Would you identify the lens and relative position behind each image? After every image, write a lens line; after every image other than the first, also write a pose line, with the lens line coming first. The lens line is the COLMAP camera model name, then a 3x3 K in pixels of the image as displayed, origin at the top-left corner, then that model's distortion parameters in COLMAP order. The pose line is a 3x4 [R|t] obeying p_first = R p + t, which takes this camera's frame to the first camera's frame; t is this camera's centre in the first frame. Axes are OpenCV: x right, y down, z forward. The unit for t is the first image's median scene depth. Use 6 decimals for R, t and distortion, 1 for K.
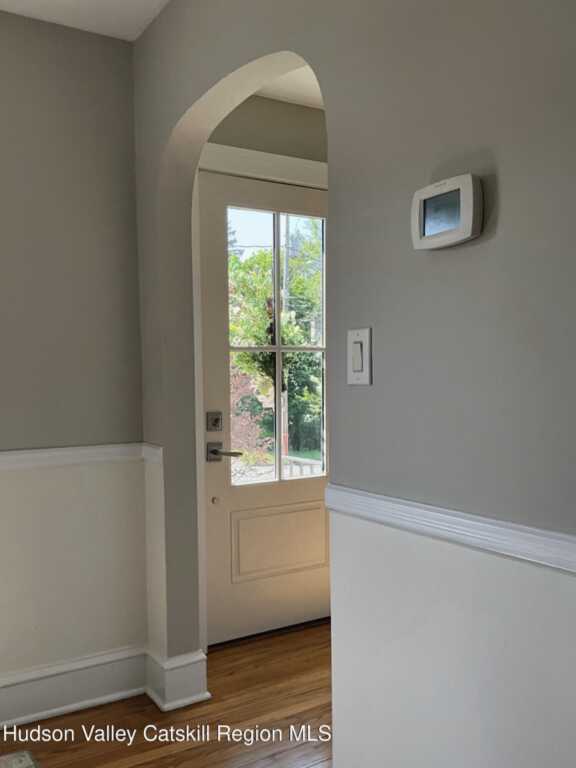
lens RADIAL K [[661.1, 0, 290.4], [0, 661.1, 382.7], [0, 0, 1]] dist [0.098376, -0.199247]
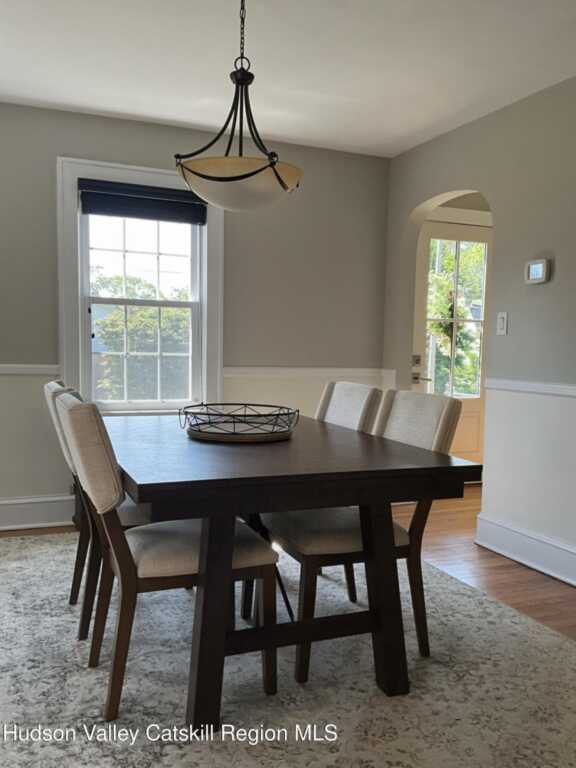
lens RADIAL K [[661.1, 0, 290.4], [0, 661.1, 382.7], [0, 0, 1]] dist [0.098376, -0.199247]
pose [[0.977198, 0.041100, -0.208314, -0.069232], [-0.032546, 0.998487, 0.044325, 0.047285], [0.209820, -0.036535, 0.977057, -0.773022]]
